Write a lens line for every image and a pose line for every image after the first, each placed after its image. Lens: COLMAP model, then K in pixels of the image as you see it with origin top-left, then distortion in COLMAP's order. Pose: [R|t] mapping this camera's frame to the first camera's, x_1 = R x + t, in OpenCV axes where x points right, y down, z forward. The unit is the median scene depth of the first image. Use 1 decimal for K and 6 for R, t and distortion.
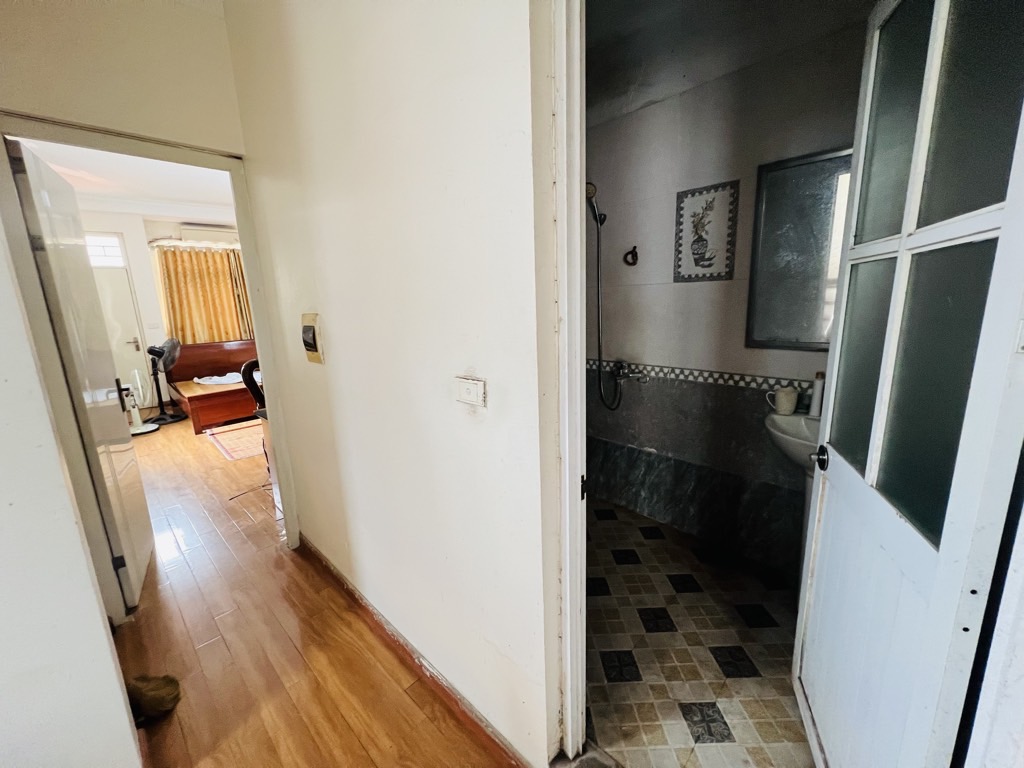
lens RADIAL K [[413.9, 0, 512.7], [0, 413.9, 383.4], [0, 0, 1]] dist [0.000037, -0.000109]
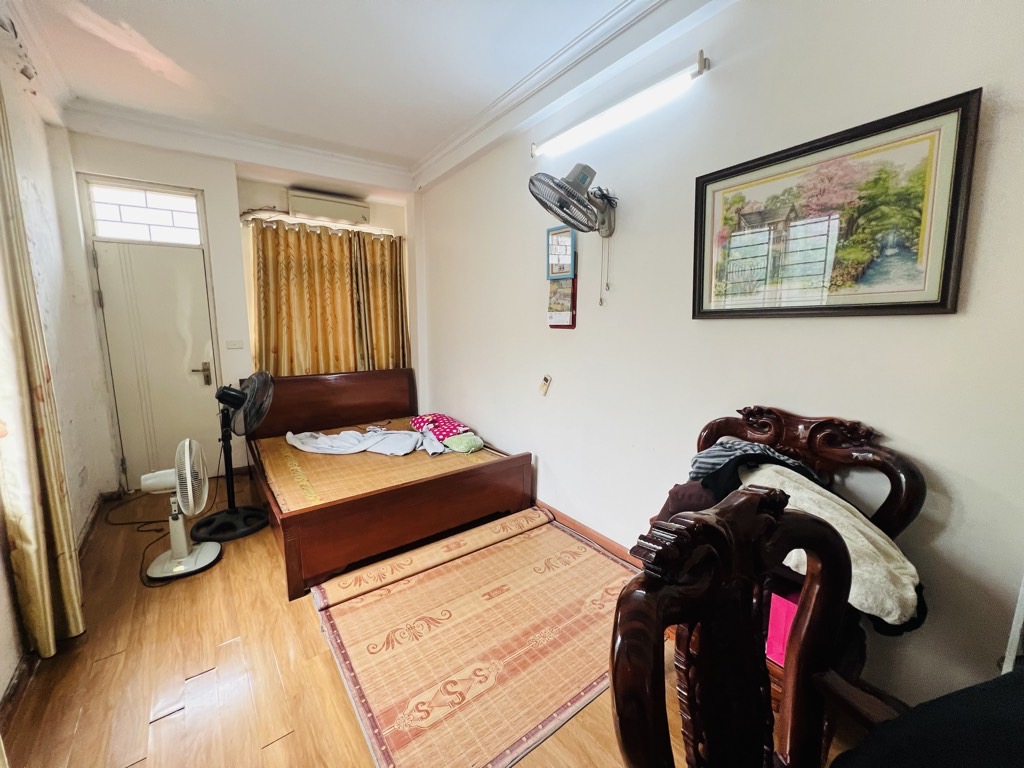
lens RADIAL K [[413.9, 0, 509.8], [0, 413.9, 380.7], [0, 0, 1]] dist [0.000037, -0.000109]
pose [[0.989109, 0.057511, -0.135485, -0.360195], [-0.065437, 0.996351, -0.054788, -0.074960], [0.131840, 0.063057, 0.989263, 0.428189]]
